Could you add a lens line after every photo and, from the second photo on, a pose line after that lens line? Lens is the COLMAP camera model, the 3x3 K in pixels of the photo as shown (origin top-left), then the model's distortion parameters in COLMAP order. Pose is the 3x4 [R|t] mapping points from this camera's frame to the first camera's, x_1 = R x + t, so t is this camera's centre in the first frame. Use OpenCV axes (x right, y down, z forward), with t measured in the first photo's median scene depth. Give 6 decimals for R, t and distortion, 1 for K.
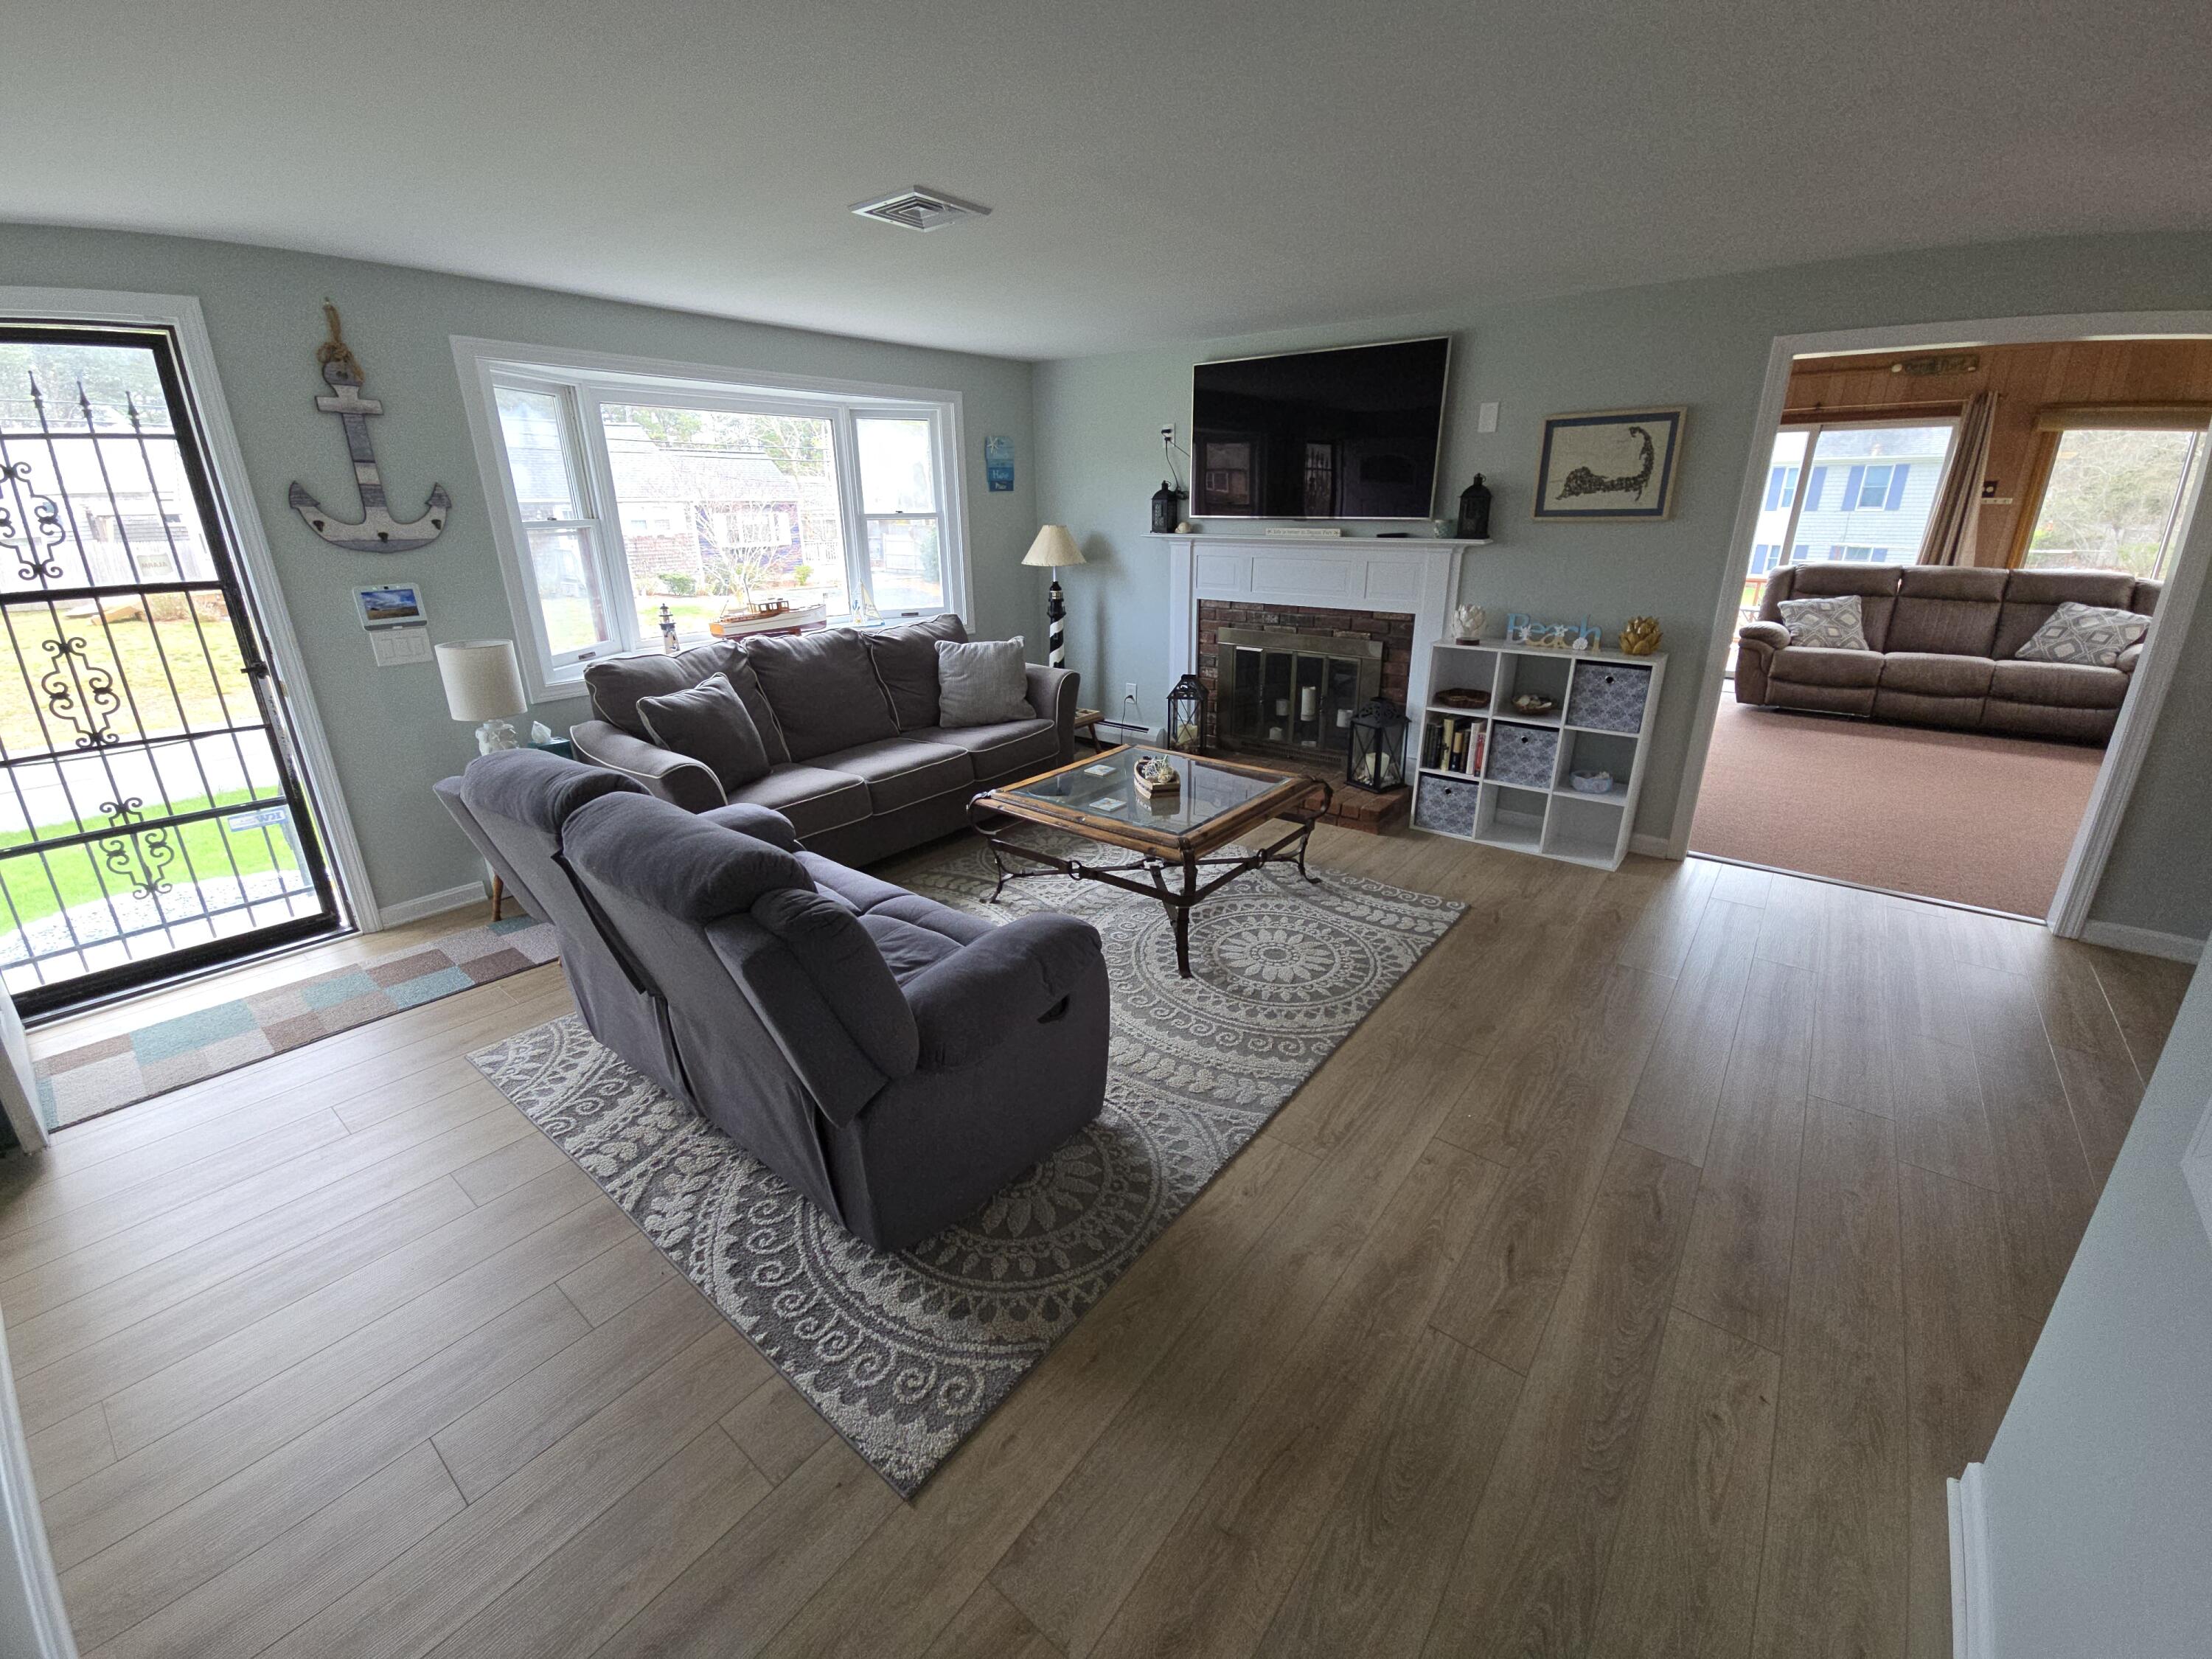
lens RADIAL K [[910.2, 0, 1098.7], [0, 910.2, 814.7], [0, 0, 1]] dist [0.001709, -0.001670]
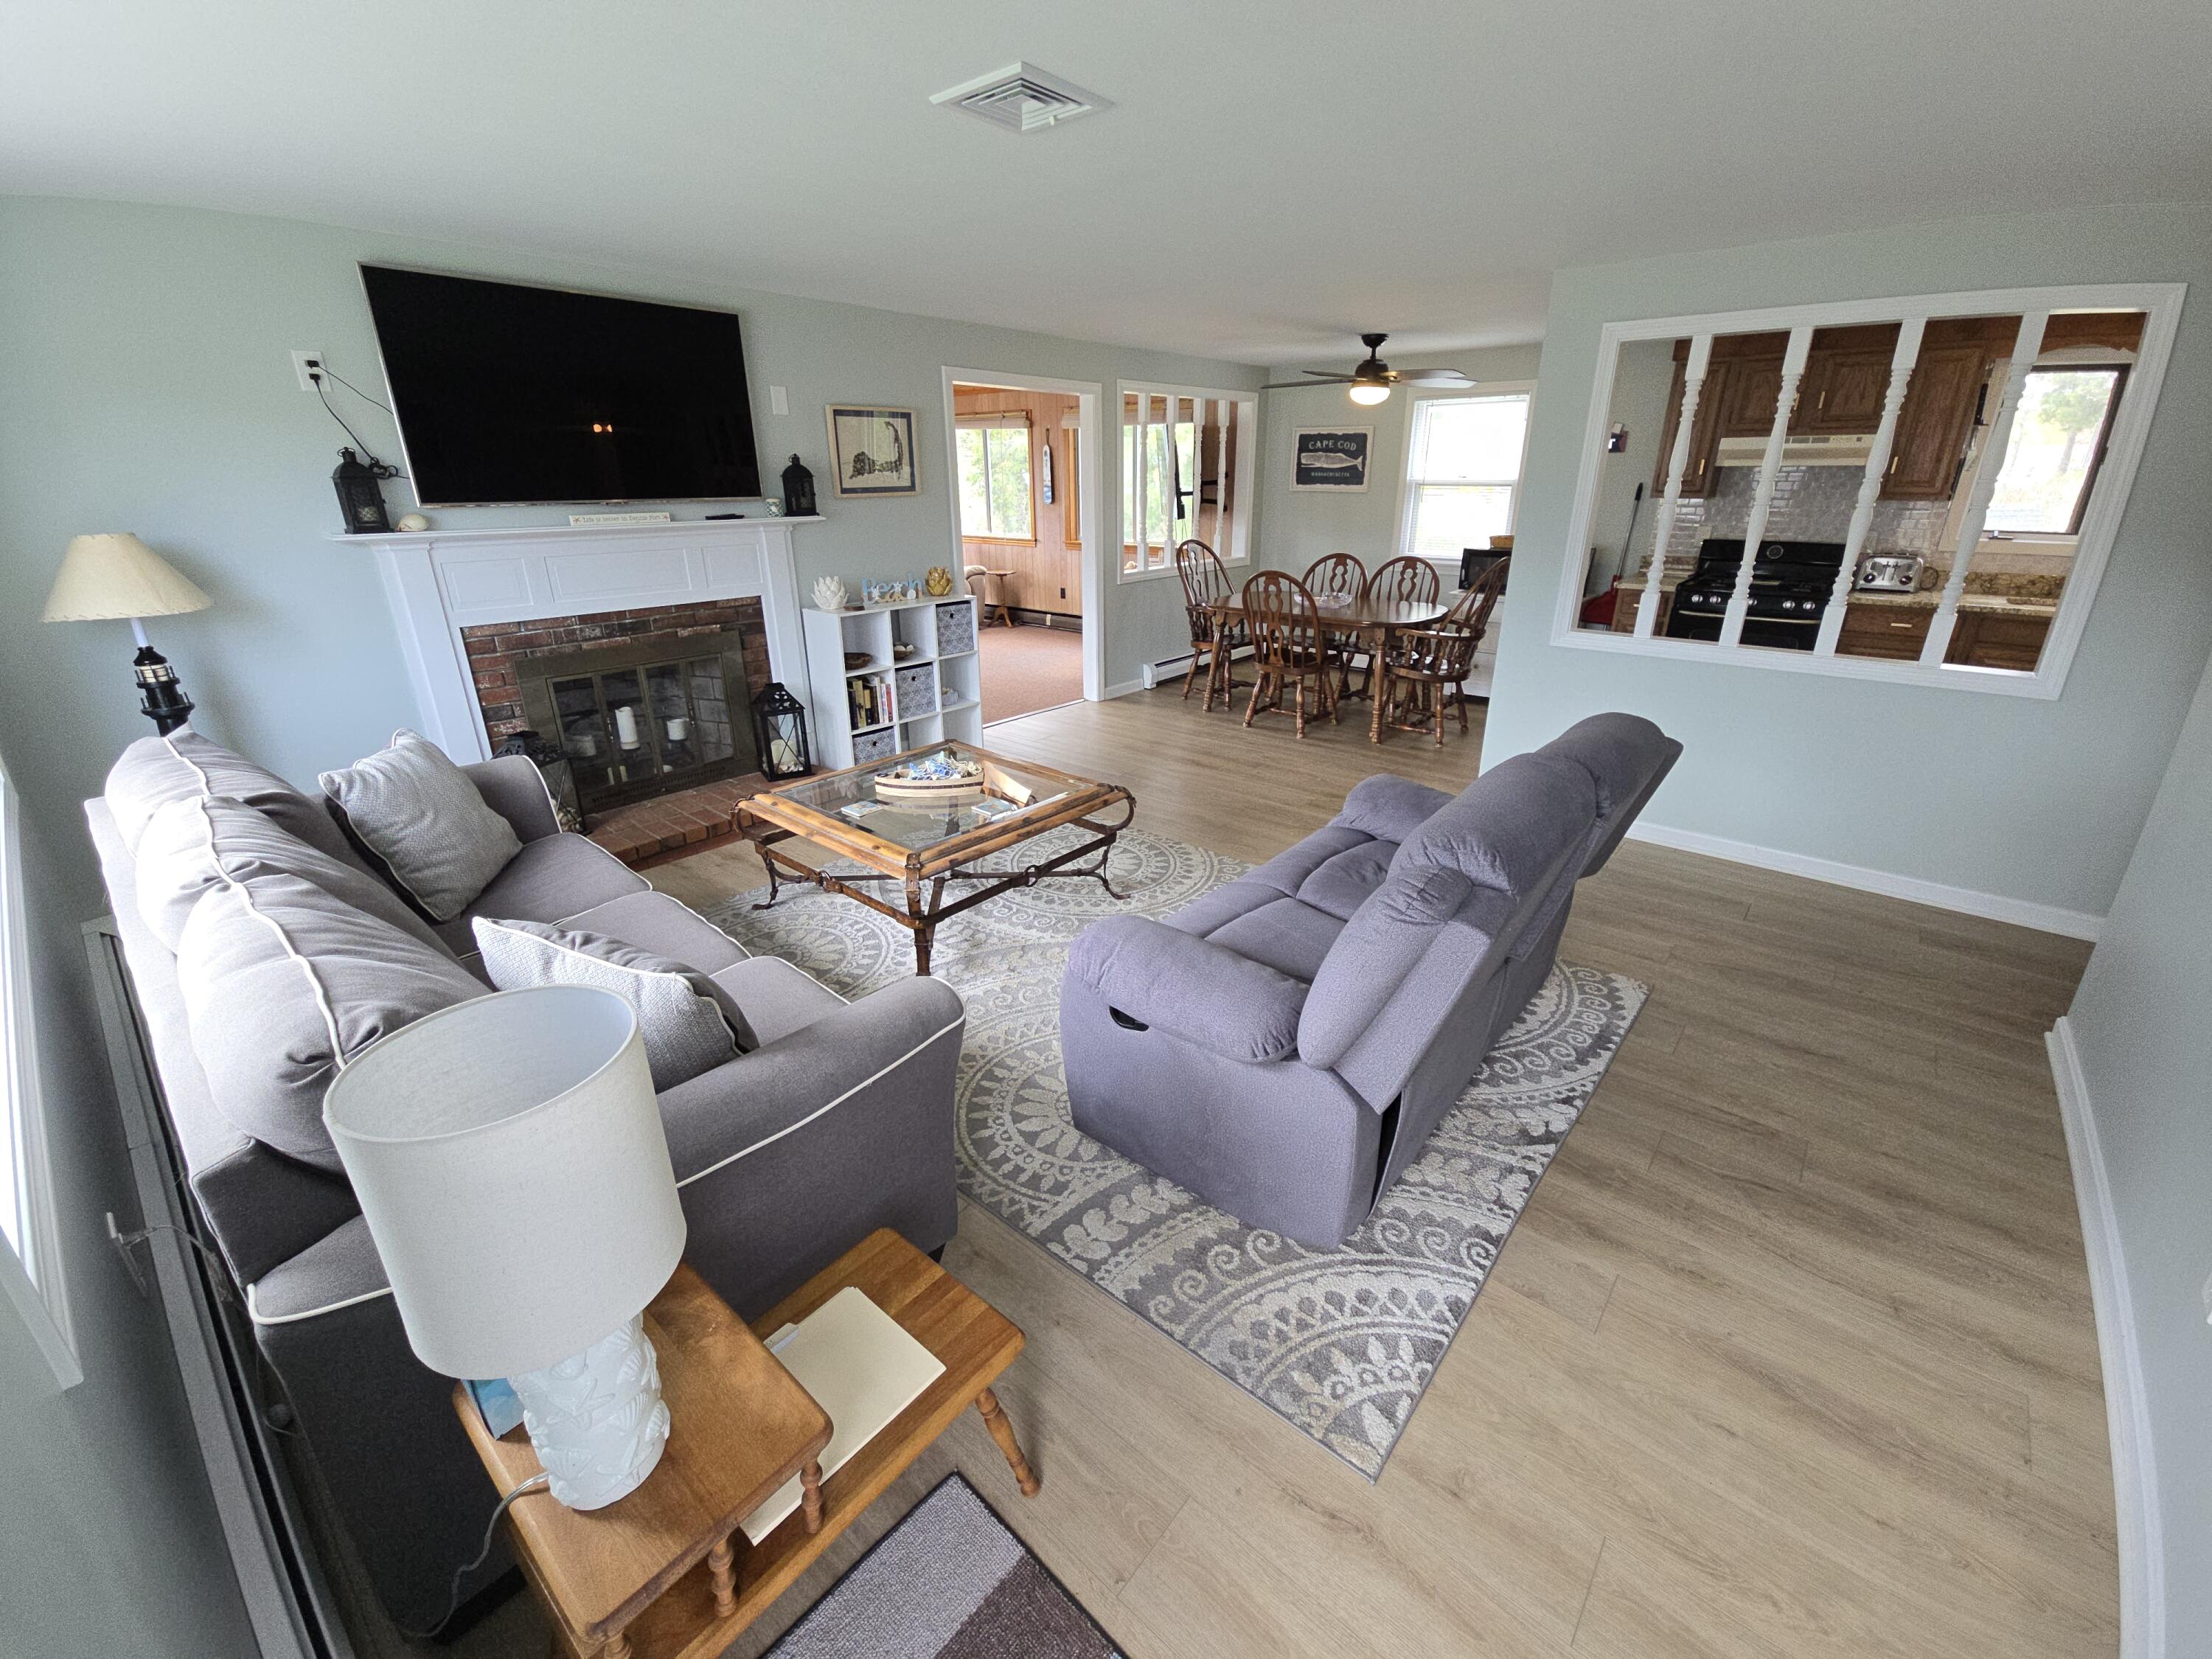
lens RADIAL K [[910.2, 0, 1101.1], [0, 910.2, 826.7], [0, 0, 1]] dist [0.001709, -0.001670]
pose [[0.026233, -0.355932, 0.934144, -0.701969], [0.328436, 0.885659, 0.328234, -0.214423], [-0.944162, 0.298196, 0.140134, 0.624013]]
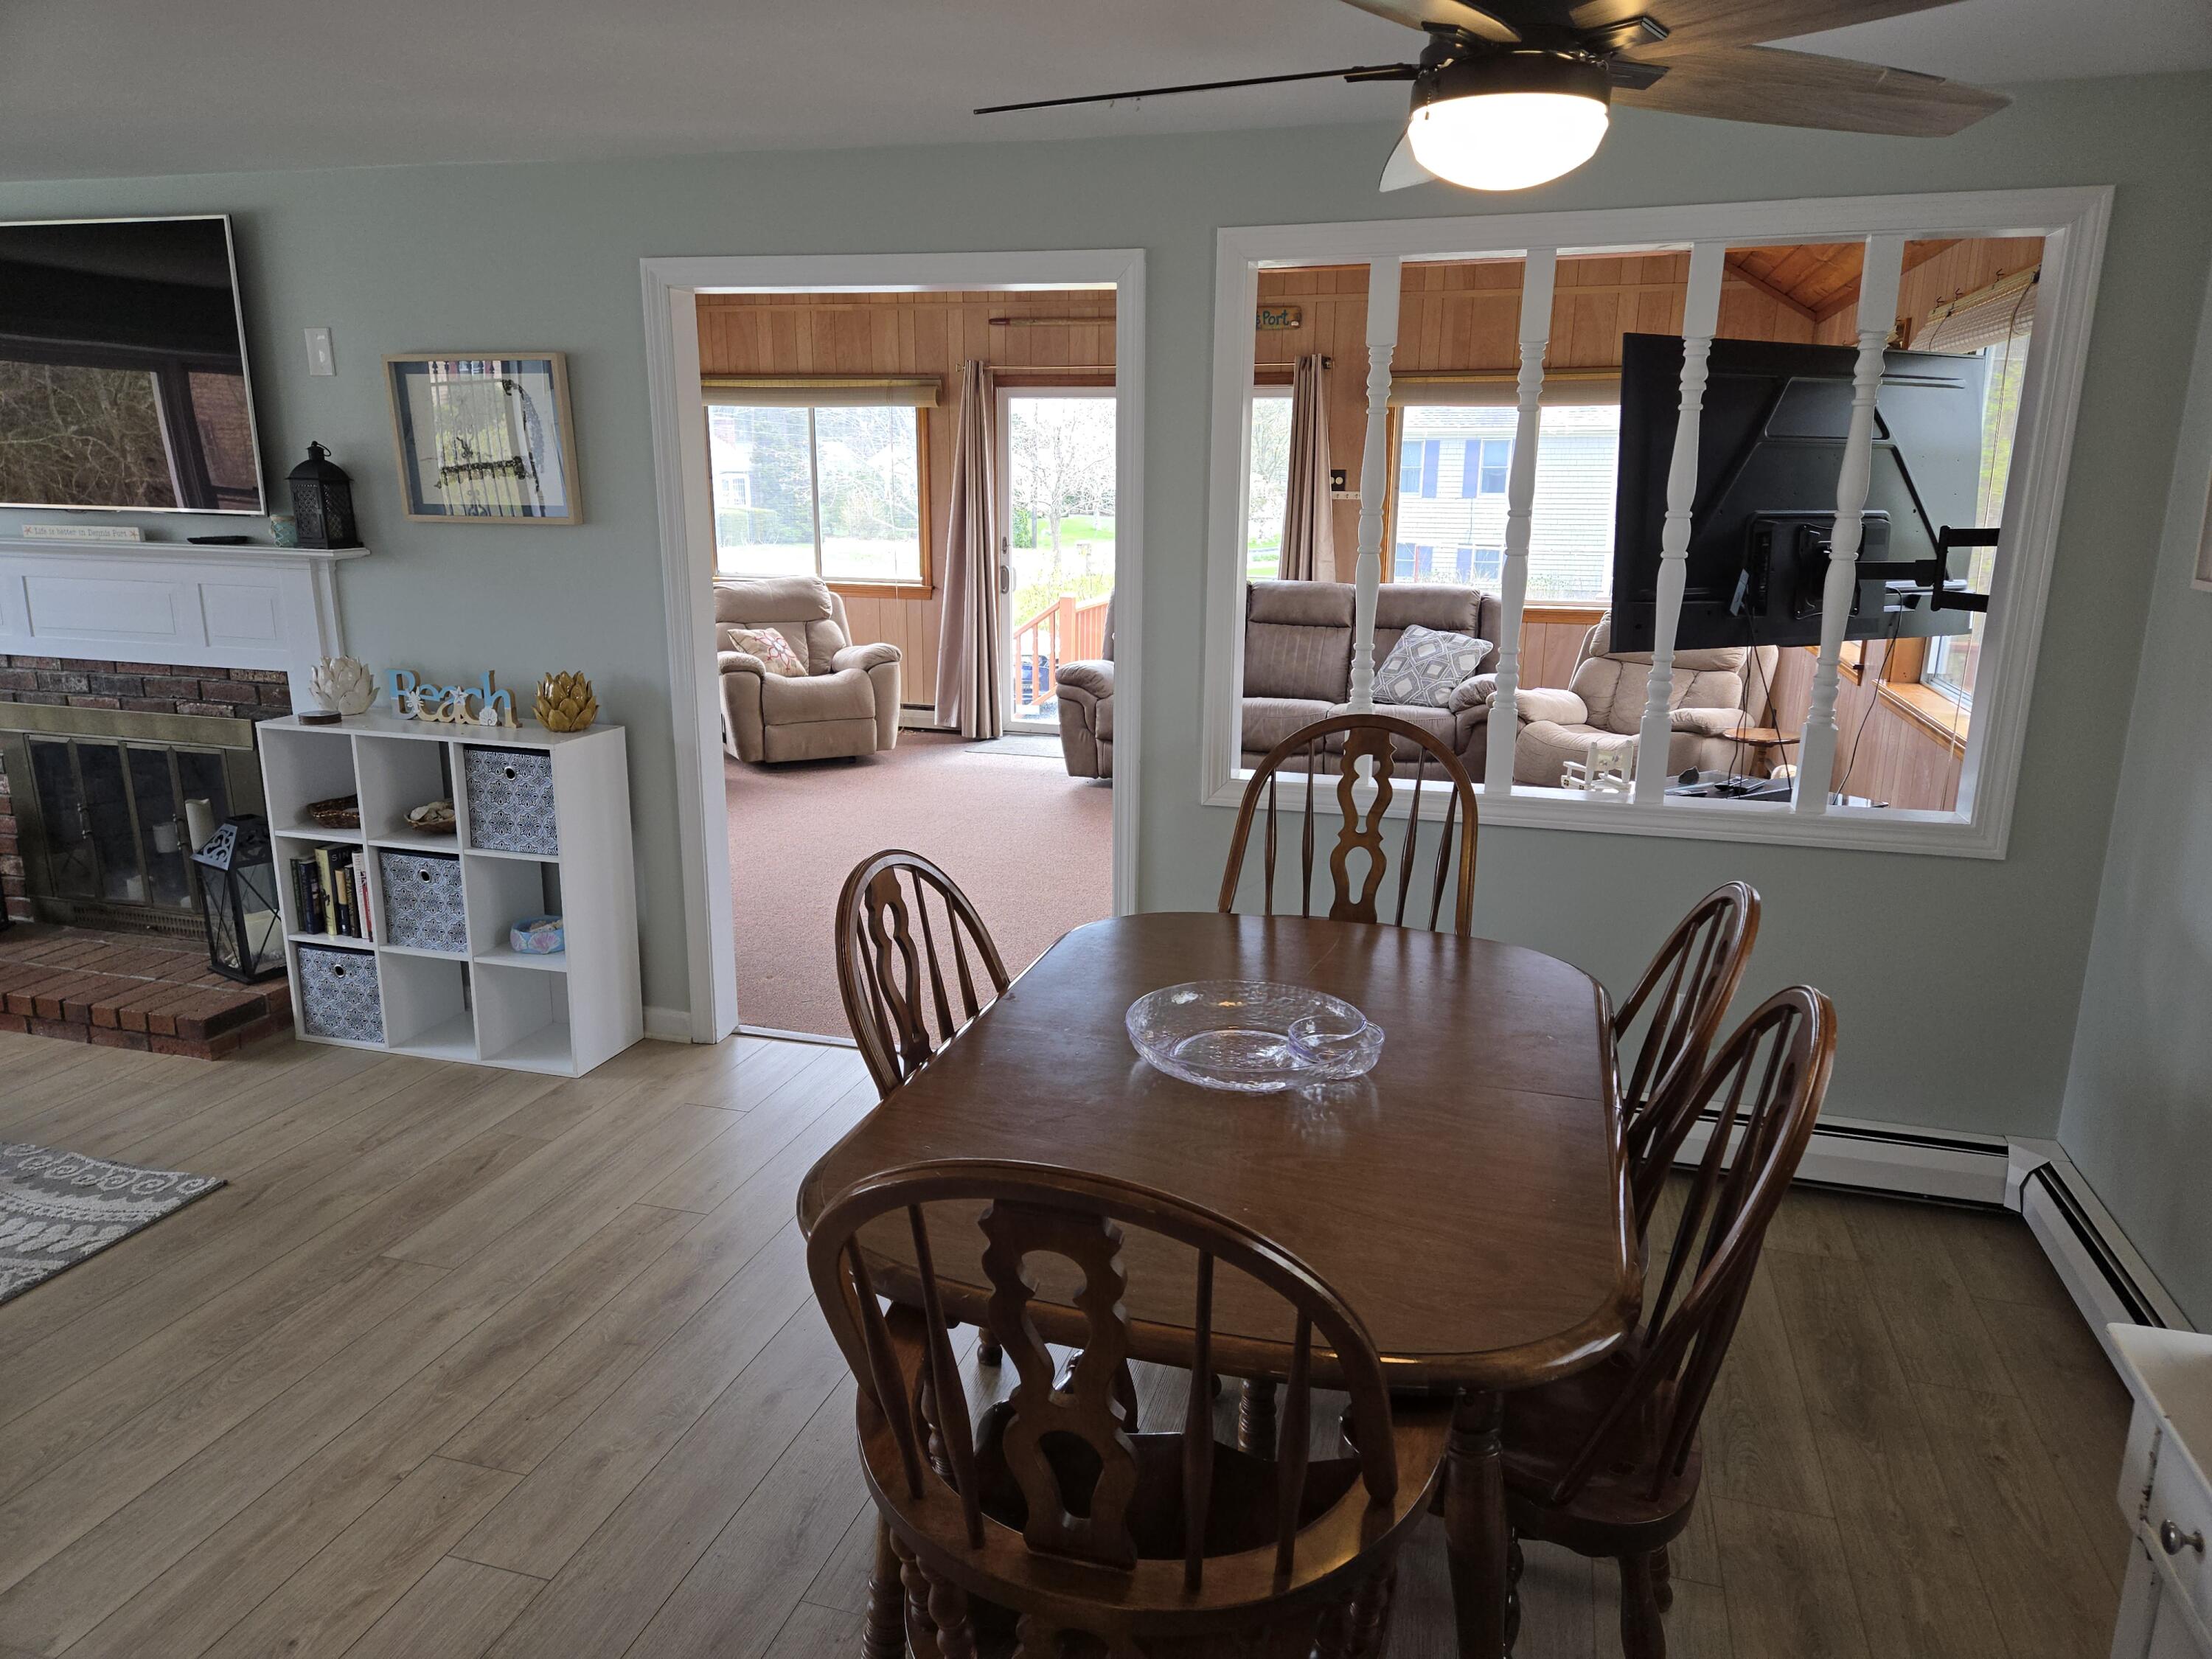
lens RADIAL K [[1487.5, 0, 1109.5], [0, 1487.5, 834.3], [0, 0, 1]] dist [0.063213, -0.009349]
pose [[0.926550, -0.071416, 0.369331, 0.499437], [0.105594, 0.991716, -0.073141, 0.010917], [-0.361048, 0.106768, 0.926415, -0.088901]]
